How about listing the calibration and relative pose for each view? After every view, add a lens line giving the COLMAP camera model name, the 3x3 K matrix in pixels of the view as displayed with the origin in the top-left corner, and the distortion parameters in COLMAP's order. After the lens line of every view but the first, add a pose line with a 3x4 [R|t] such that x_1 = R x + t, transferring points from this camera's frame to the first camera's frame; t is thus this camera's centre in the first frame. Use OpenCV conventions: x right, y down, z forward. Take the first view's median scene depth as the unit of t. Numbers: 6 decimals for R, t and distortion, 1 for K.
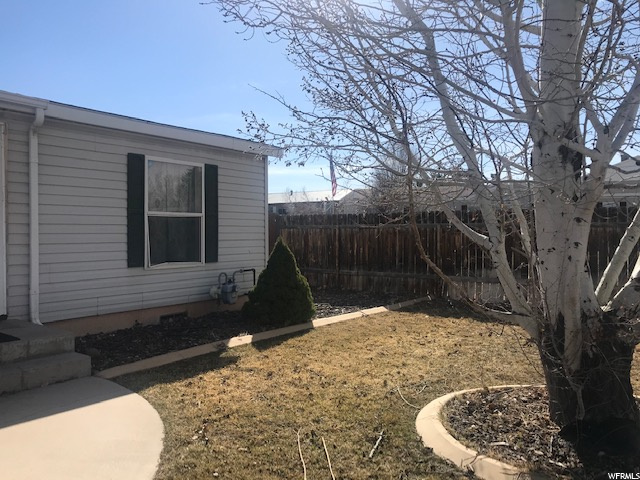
lens RADIAL K [[520.5, 0, 320.2], [0, 520.5, 242.2], [0, 0, 1]] dist [0.000491, -0.008563]
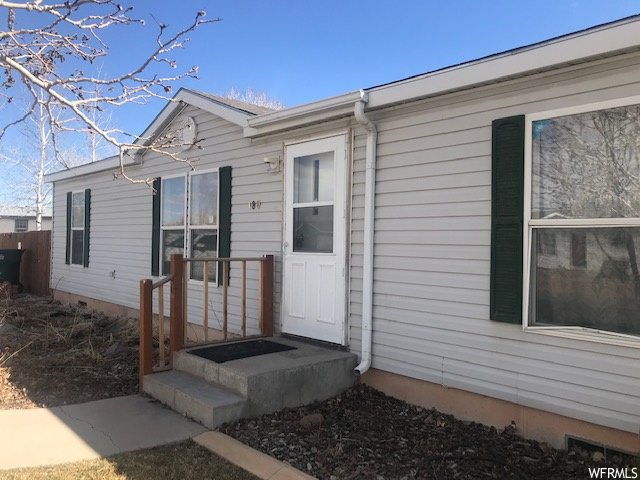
lens RADIAL K [[520.5, 0, 319.5], [0, 520.5, 238.1], [0, 0, 1]] dist [0.000491, -0.008563]
pose [[-0.189645, -0.023382, -0.981574, 0.221617], [-0.055740, 0.998360, -0.013013, -0.022608], [0.980269, 0.052245, -0.190637, 0.902109]]
